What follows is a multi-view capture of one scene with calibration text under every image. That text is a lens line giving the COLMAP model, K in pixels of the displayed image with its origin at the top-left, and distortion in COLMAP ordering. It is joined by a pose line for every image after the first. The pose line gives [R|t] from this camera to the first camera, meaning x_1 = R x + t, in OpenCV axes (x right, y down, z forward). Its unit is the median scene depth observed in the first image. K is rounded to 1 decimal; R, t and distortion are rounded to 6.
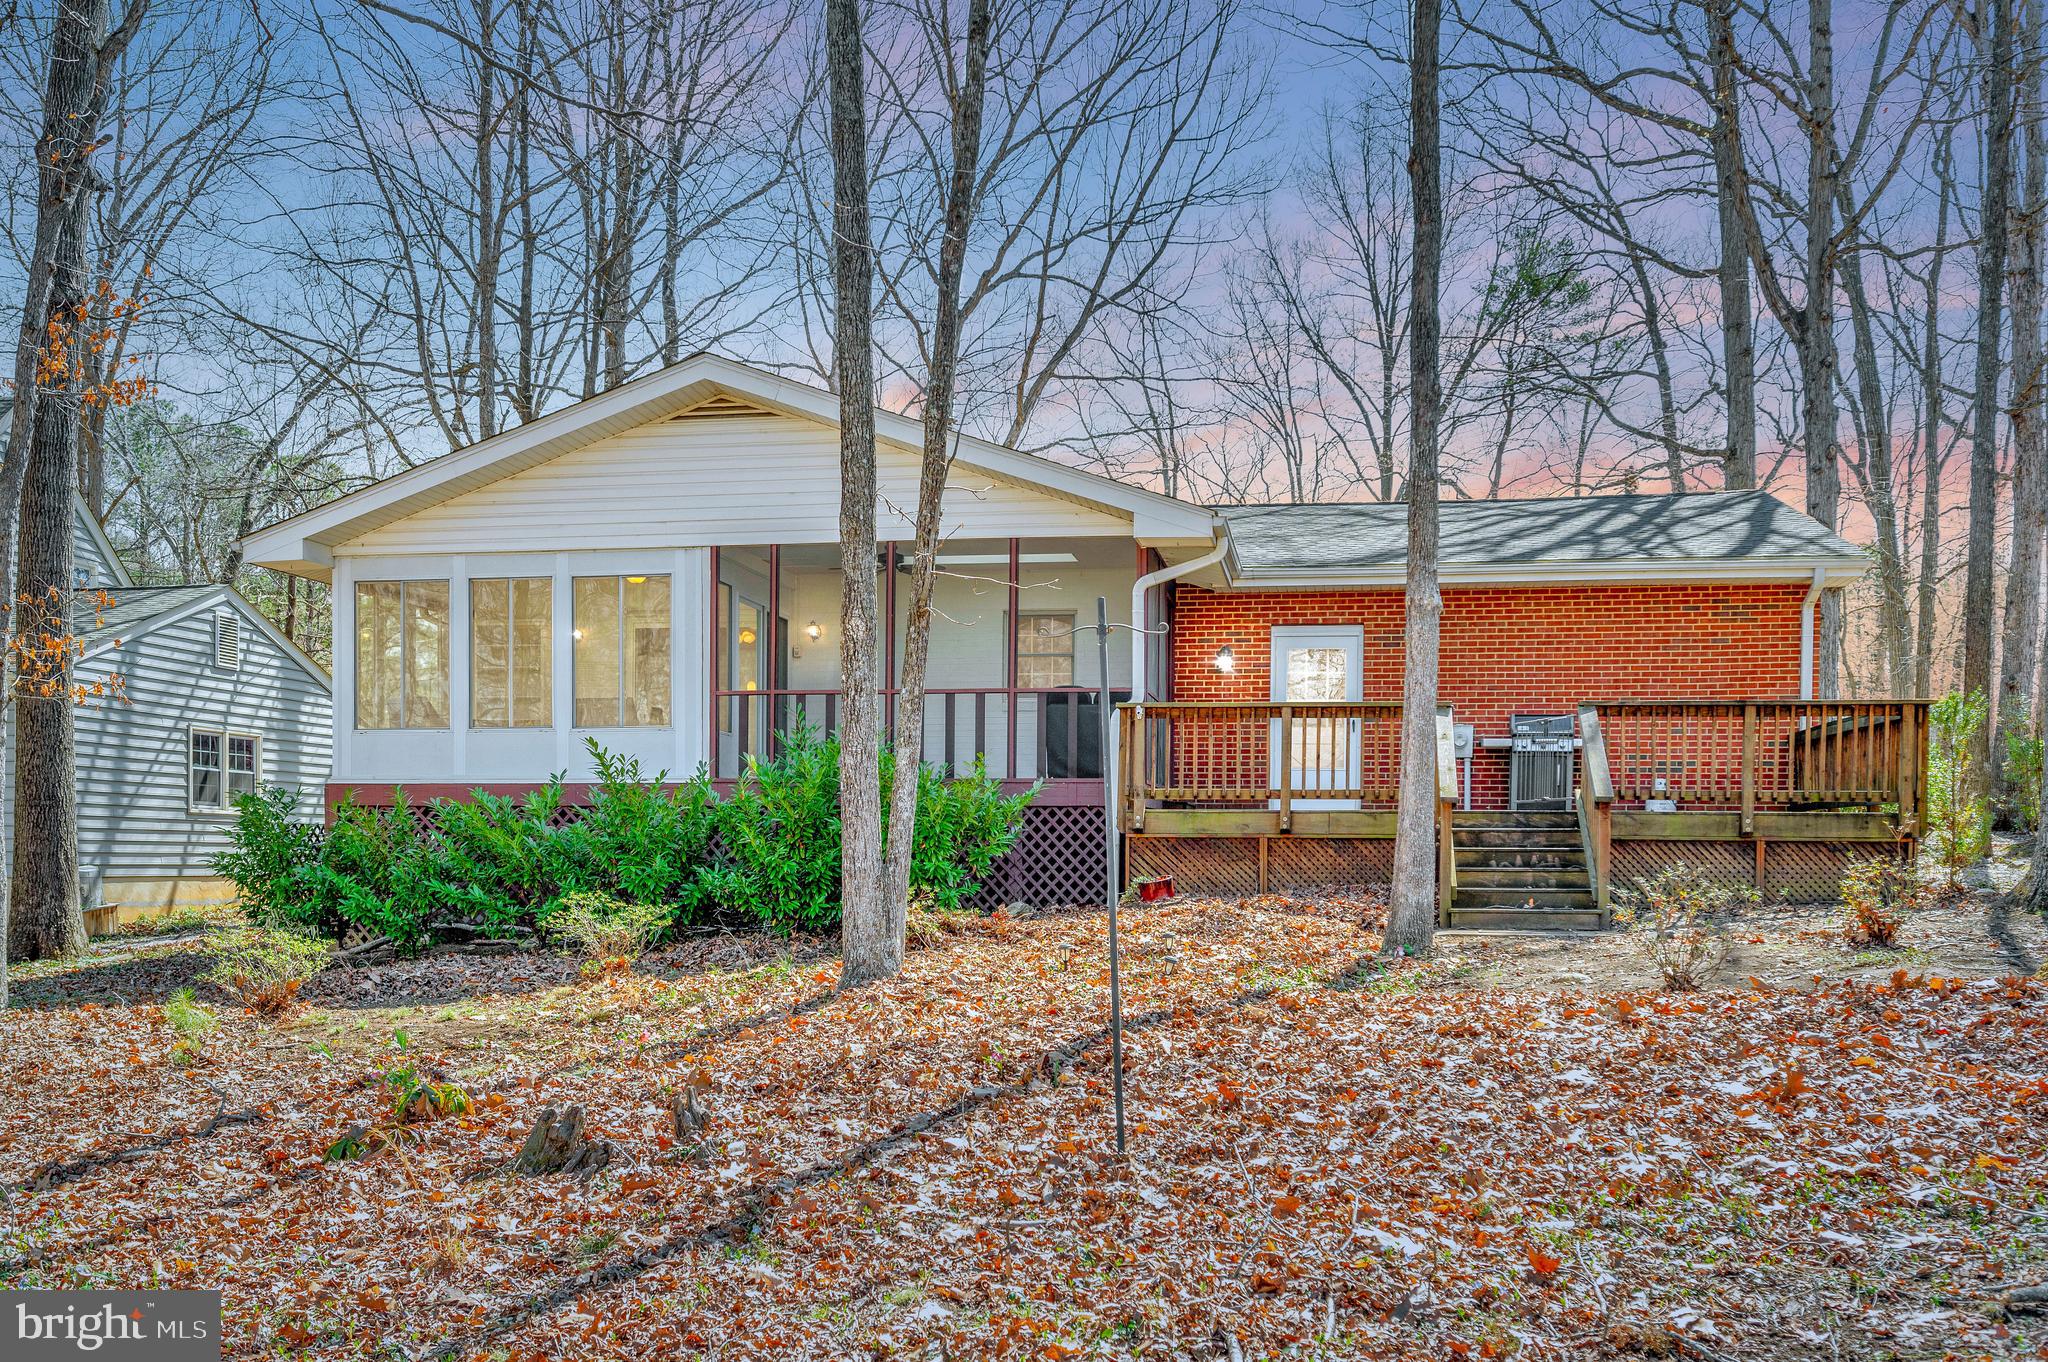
lens RADIAL K [[1766.4, 0, 1024.0], [0, 1766.4, 681.0], [0, 0, 1]] dist [0.000423, 0.000546]
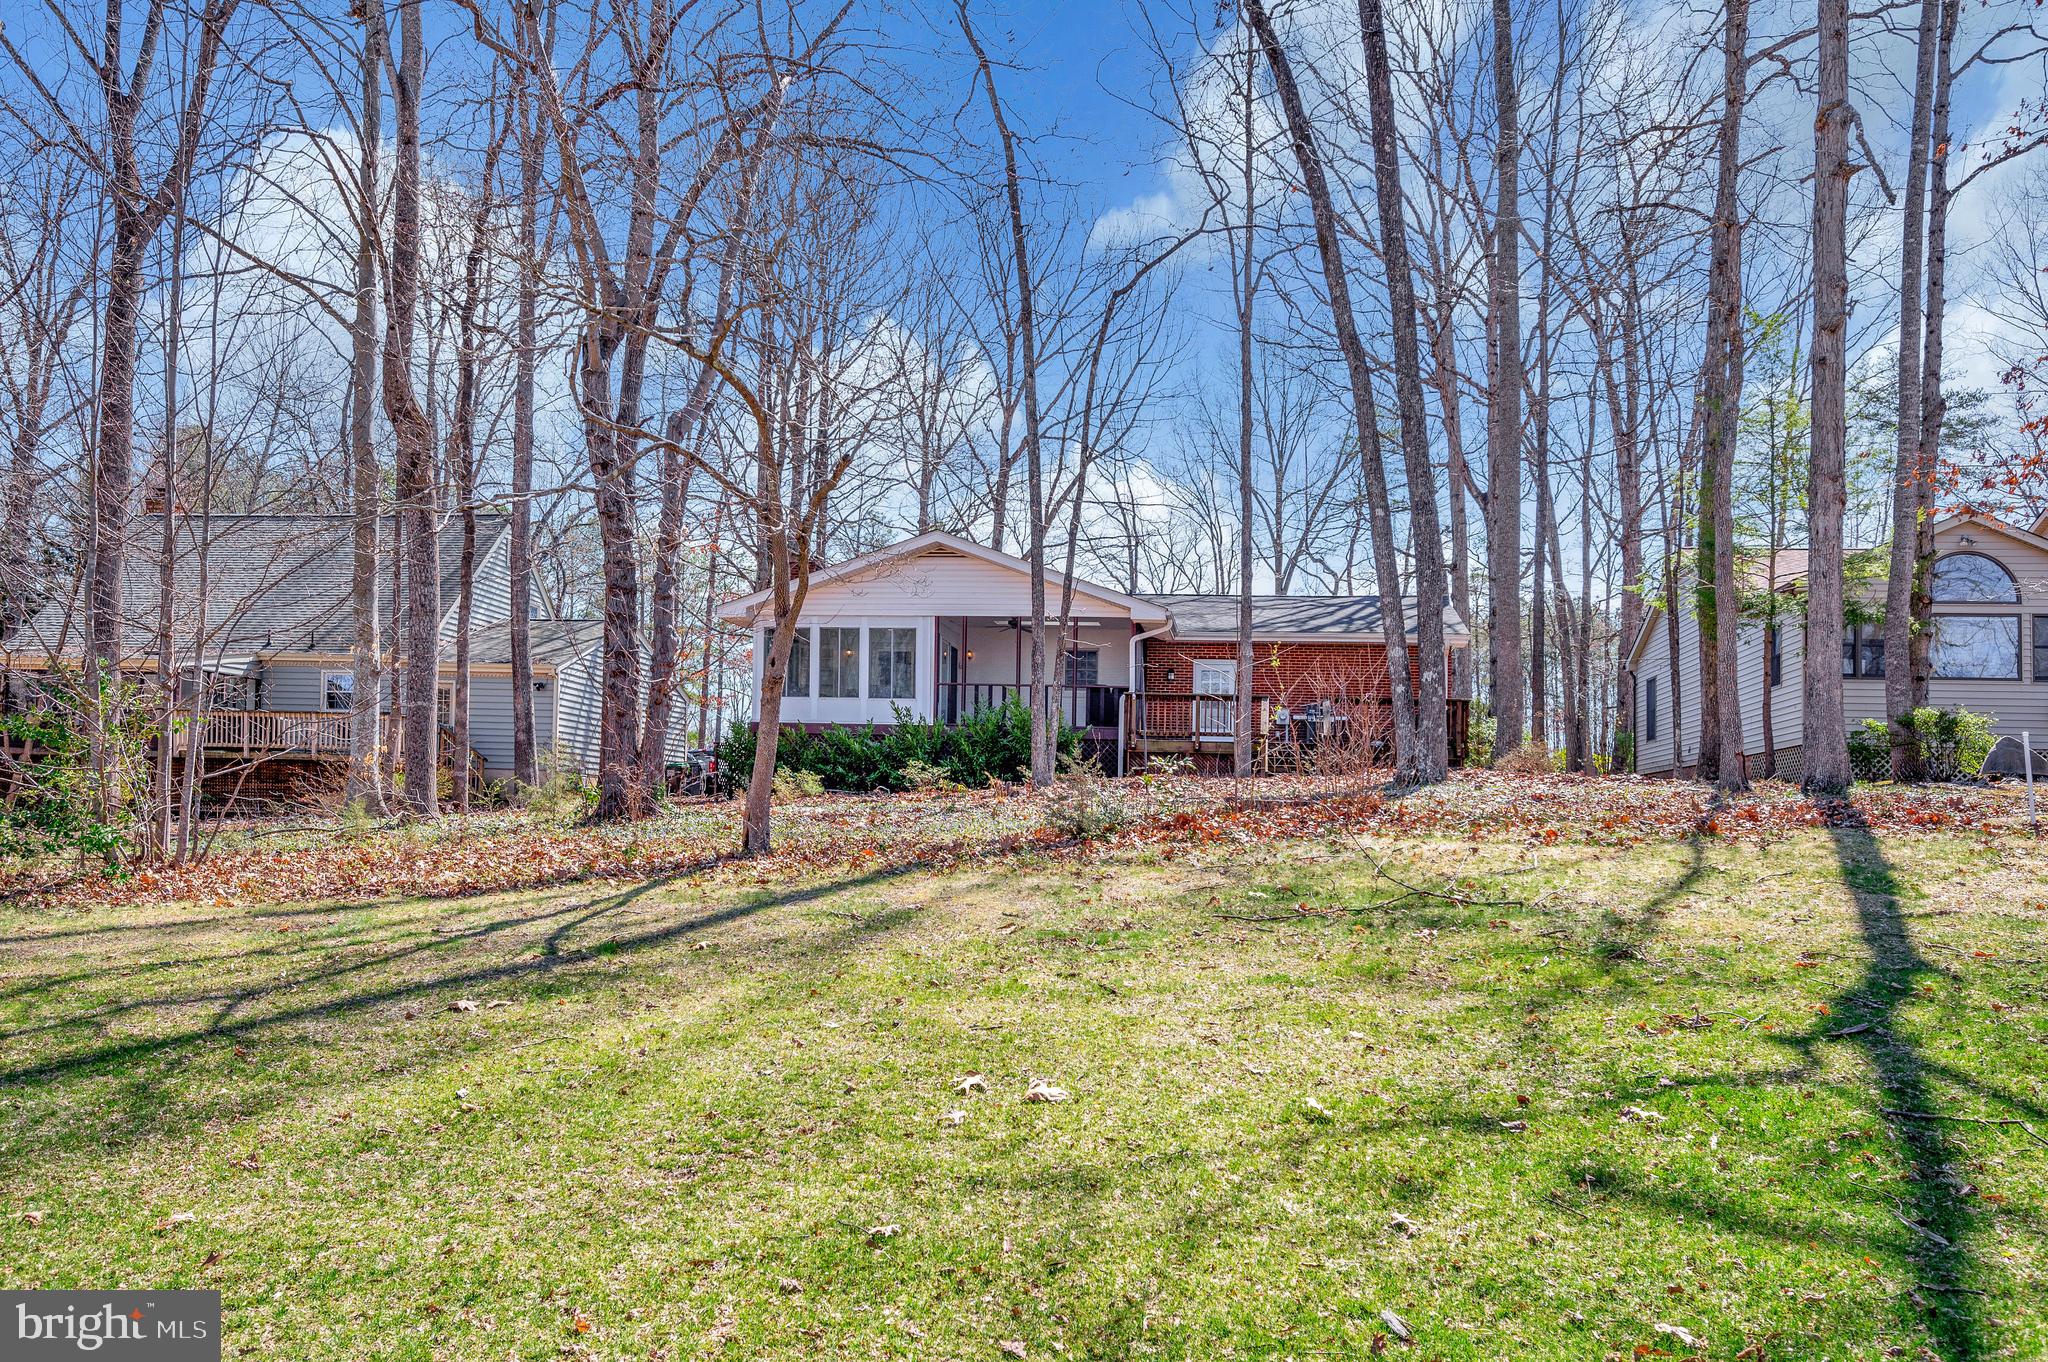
lens RADIAL K [[1424.3, 0, 1024.0], [0, 1424.3, 681.0], [0, 0, 1]] dist [-0.000507, -0.000077]
pose [[0.999586, 0.022082, 0.018461, -0.103315], [-0.021893, 0.999706, -0.010412, 0.018468], [-0.018686, 0.010003, 0.999775, -0.775841]]
